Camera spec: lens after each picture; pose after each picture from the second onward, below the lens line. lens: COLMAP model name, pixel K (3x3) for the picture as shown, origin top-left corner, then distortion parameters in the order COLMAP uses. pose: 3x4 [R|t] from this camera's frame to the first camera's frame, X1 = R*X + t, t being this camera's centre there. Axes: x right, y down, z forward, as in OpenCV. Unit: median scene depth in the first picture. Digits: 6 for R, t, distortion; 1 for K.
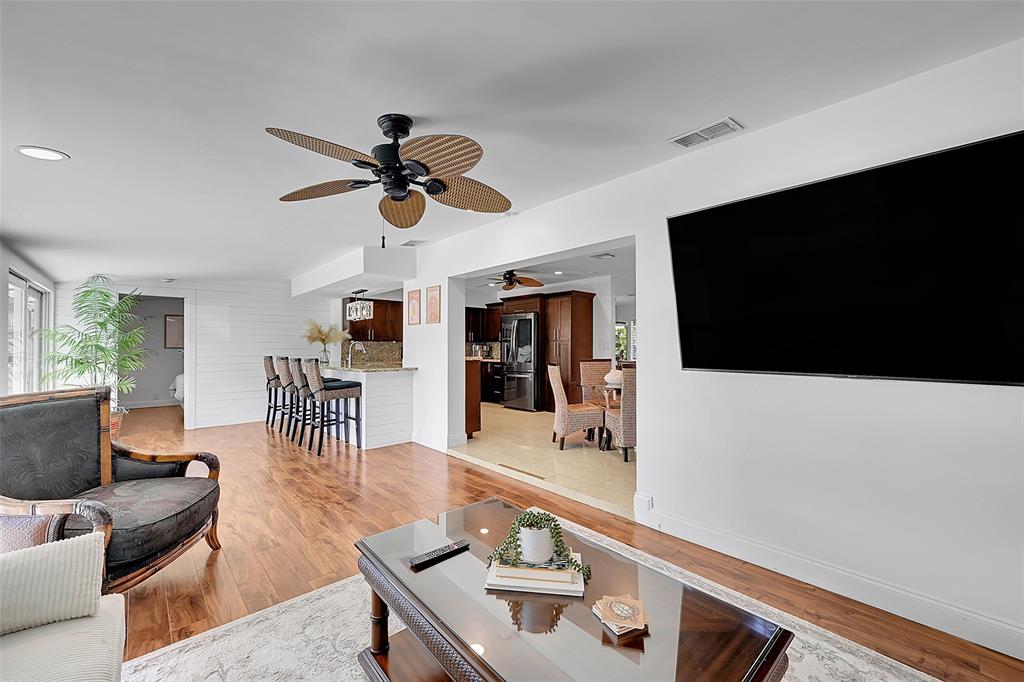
lens RADIAL K [[404.8, 0, 514.2], [0, 404.8, 339.4], [0, 0, 1]] dist [-0.001368, -0.000080]
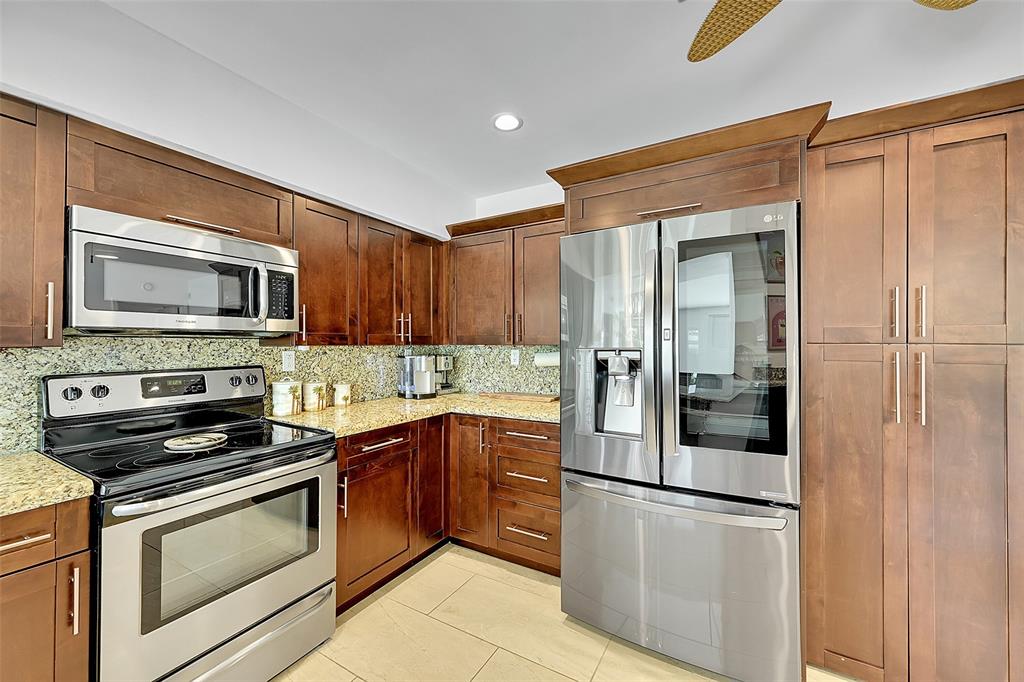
lens RADIAL K [[404.8, 0, 510.7], [0, 404.8, 343.0], [0, 0, 1]] dist [-0.001368, -0.000080]
pose [[0.951319, 0.001621, 0.308203, -0.052961], [-0.002545, 0.999993, 0.002597, 0.002005], [-0.308197, -0.003255, 0.951317, 0.296742]]
